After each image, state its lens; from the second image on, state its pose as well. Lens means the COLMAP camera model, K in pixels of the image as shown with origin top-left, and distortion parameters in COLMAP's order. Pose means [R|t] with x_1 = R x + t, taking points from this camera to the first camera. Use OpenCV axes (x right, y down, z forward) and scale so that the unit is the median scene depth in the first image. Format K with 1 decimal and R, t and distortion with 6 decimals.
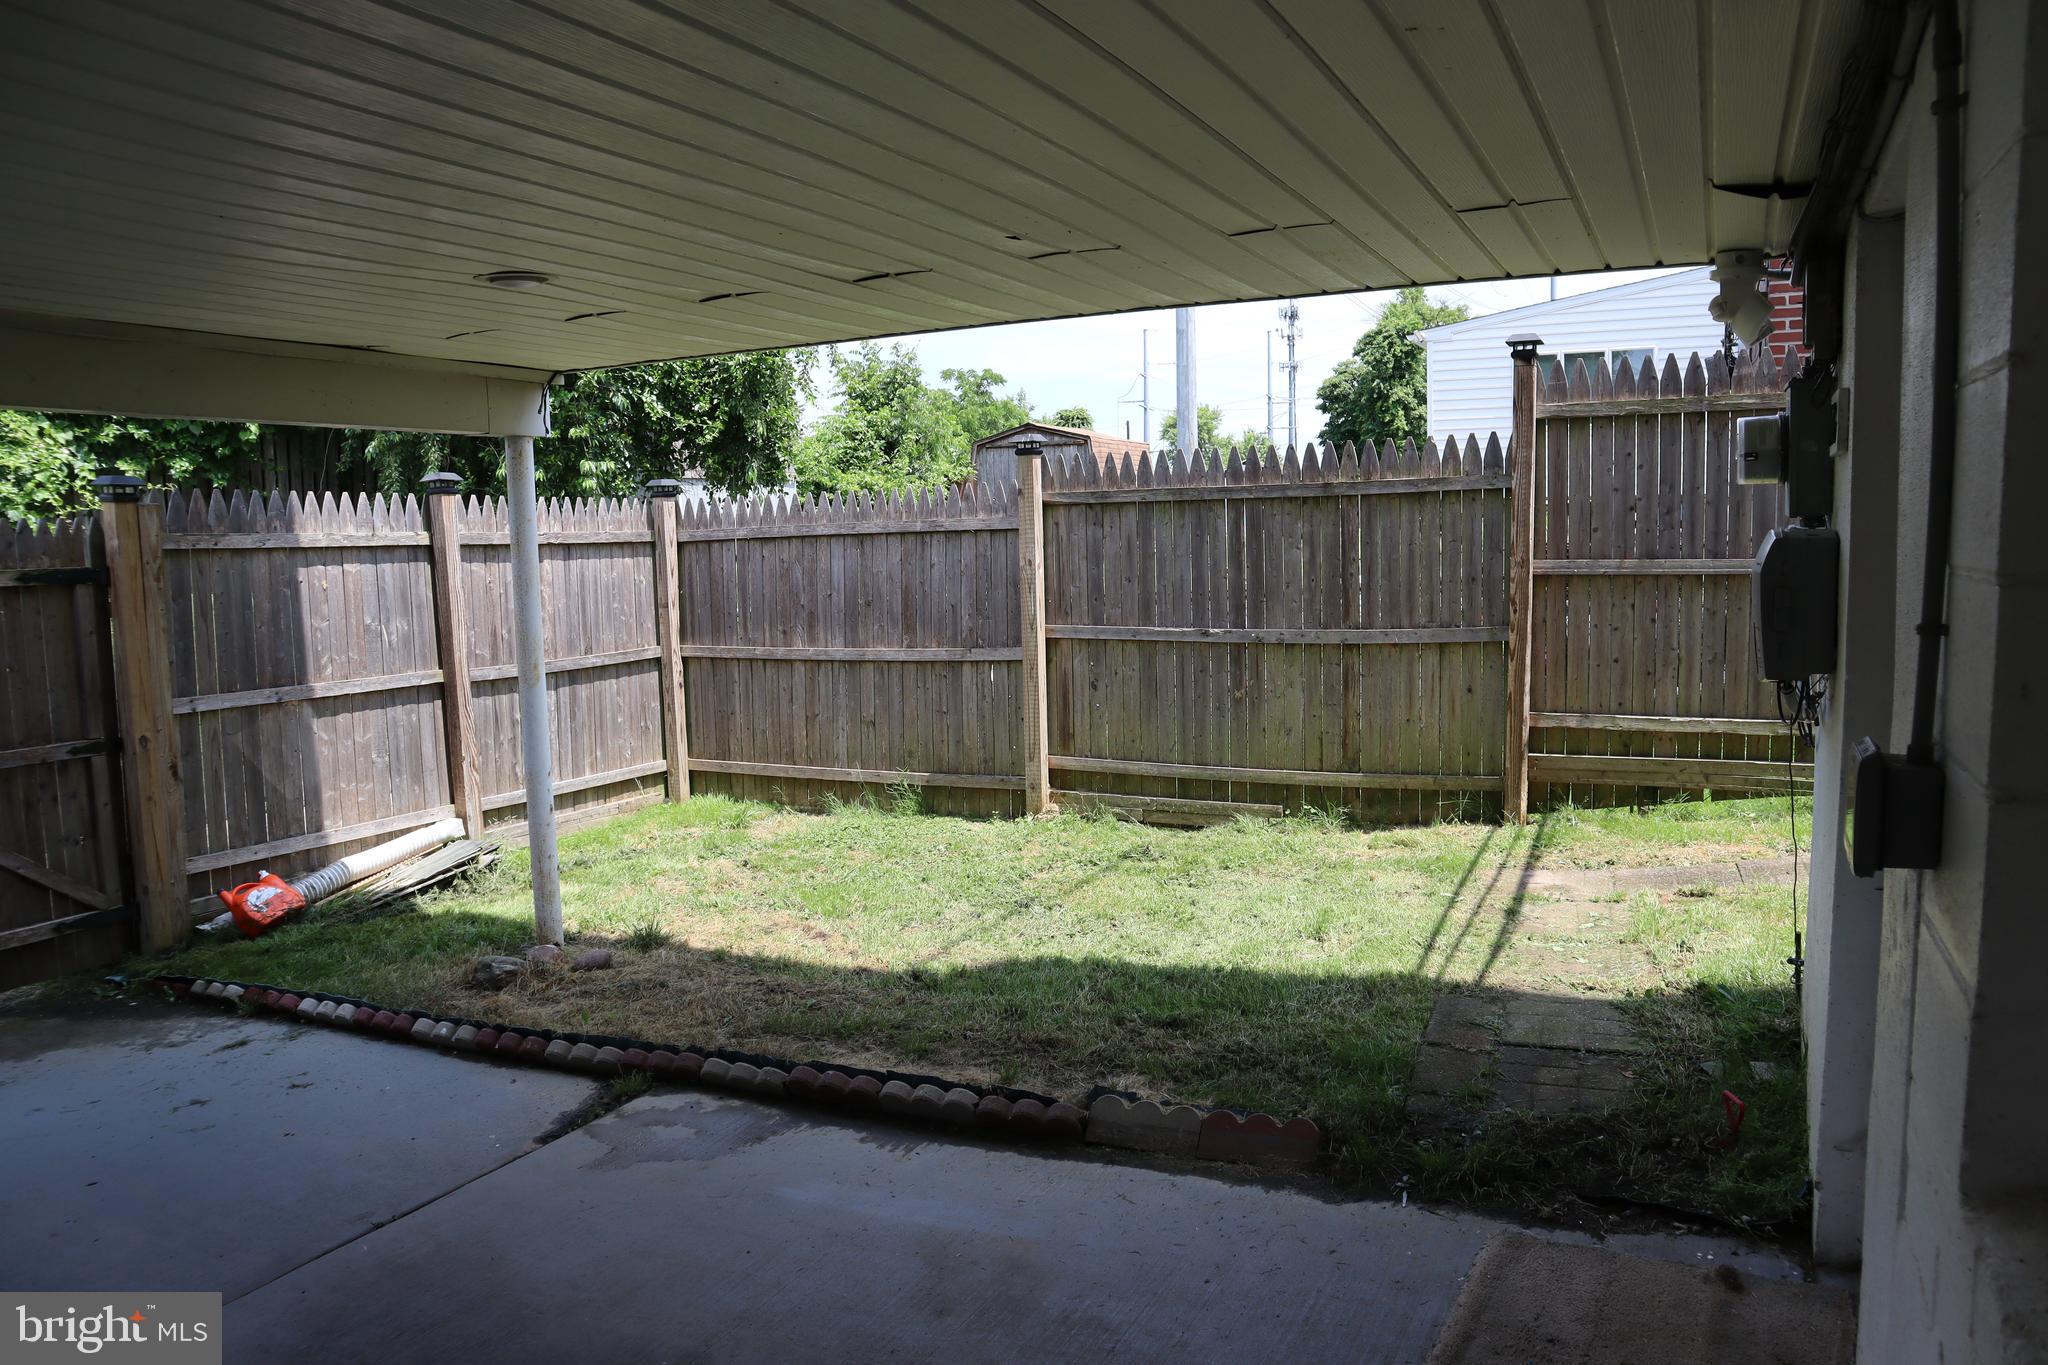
lens RADIAL K [[1411.4, 0, 1024.0], [0, 1411.4, 682.5], [0, 0, 1]] dist [-0.126791, 0.076979]
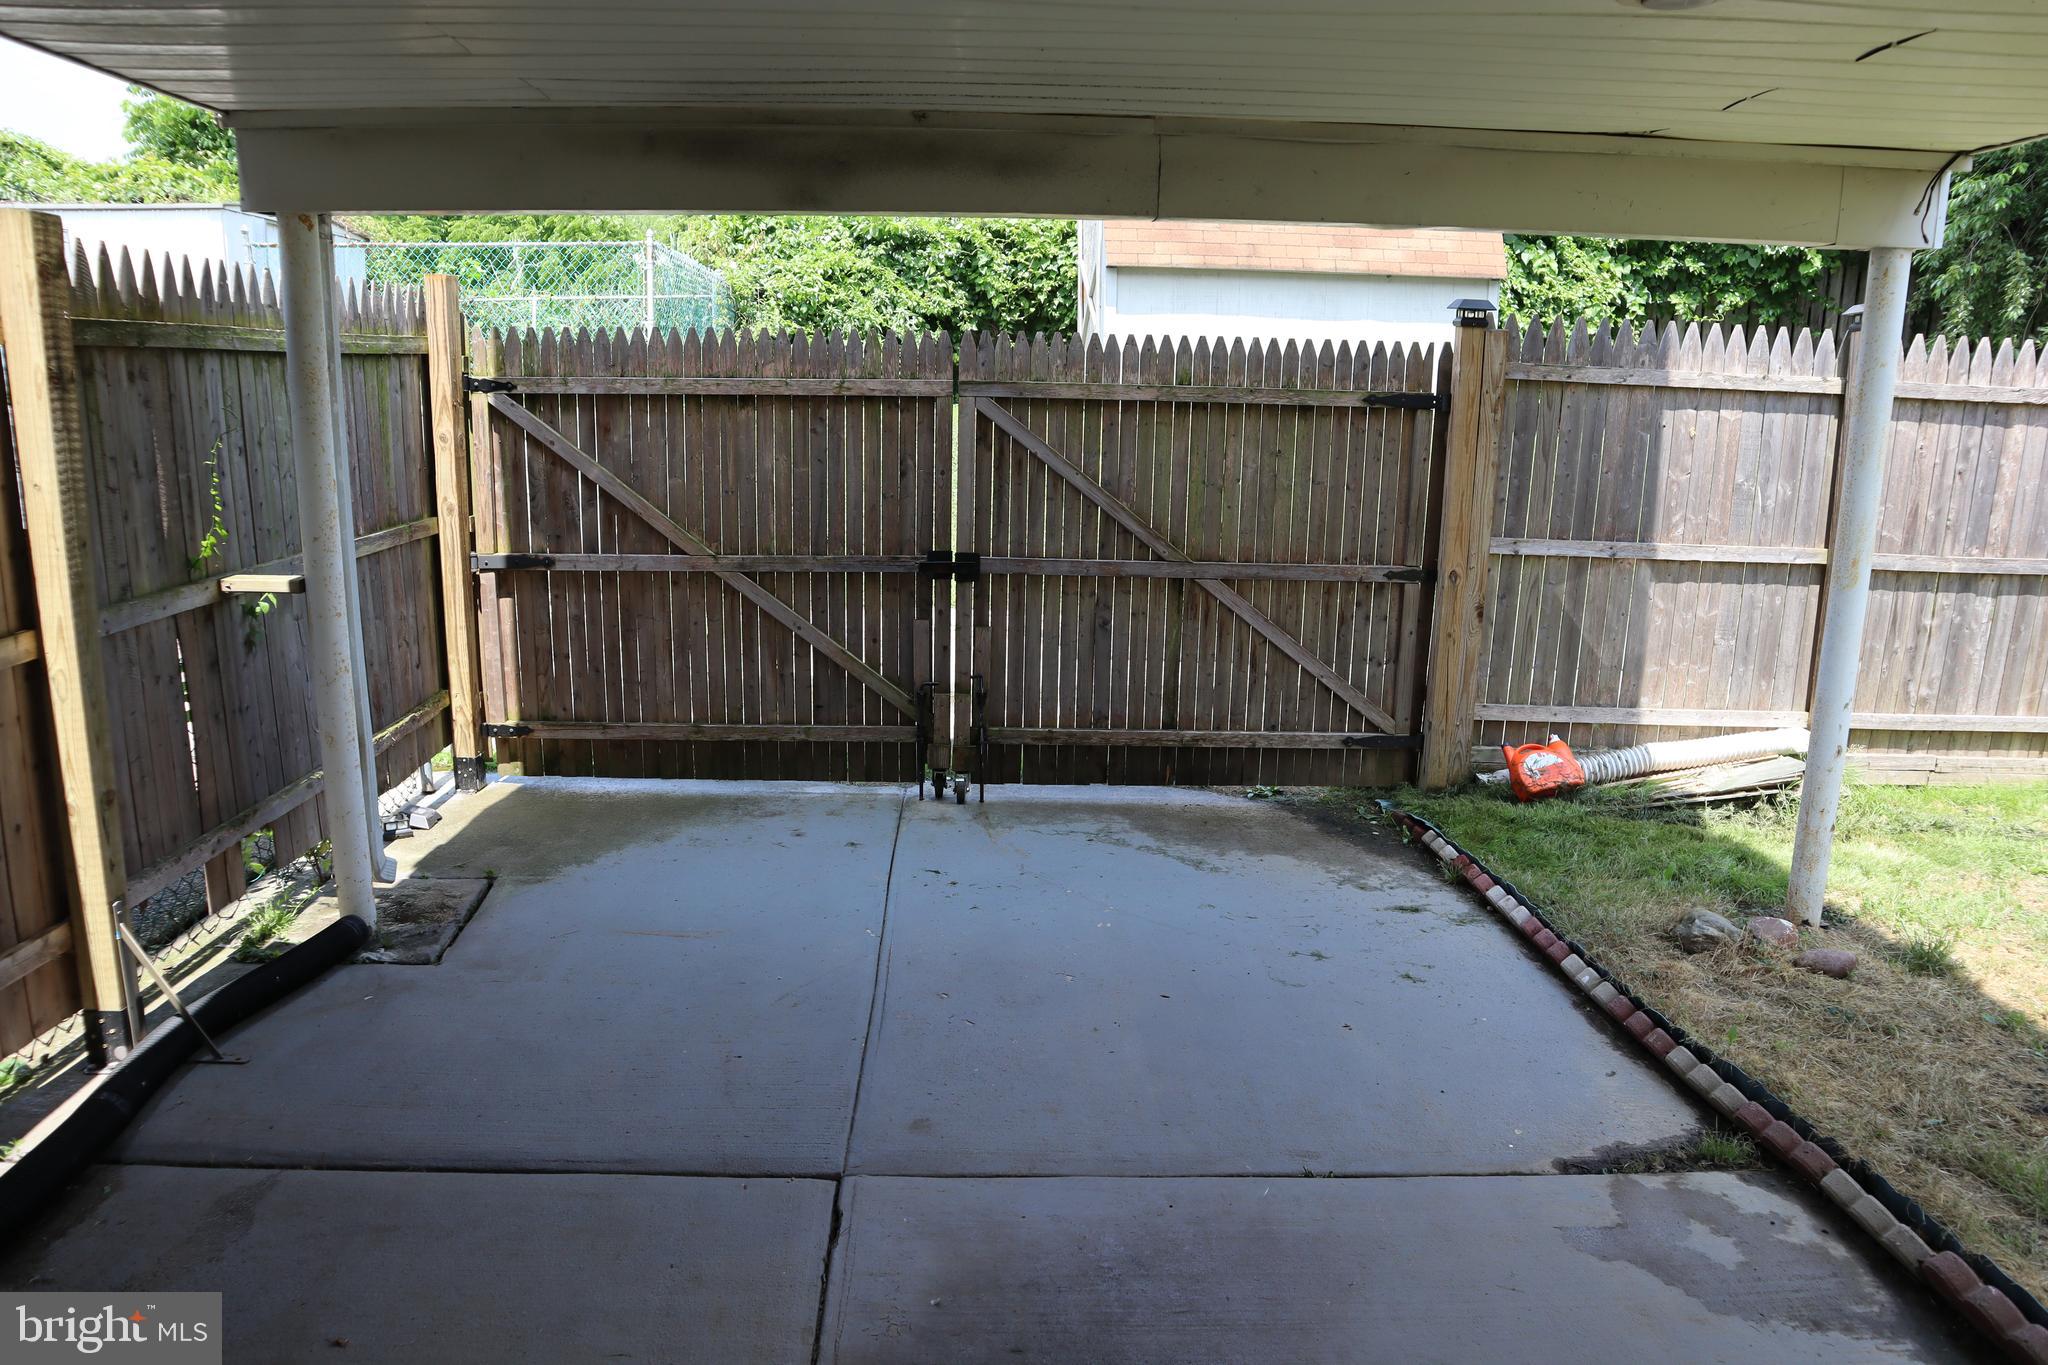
lens RADIAL K [[1411.4, 0, 1024.0], [0, 1411.4, 682.5], [0, 0, 1]] dist [-0.126791, 0.076979]
pose [[0.472542, 0.216978, -0.854181, 0.069871], [-0.120068, 0.976032, 0.181508, -0.024894], [0.873091, 0.016789, 0.487268, 0.226387]]
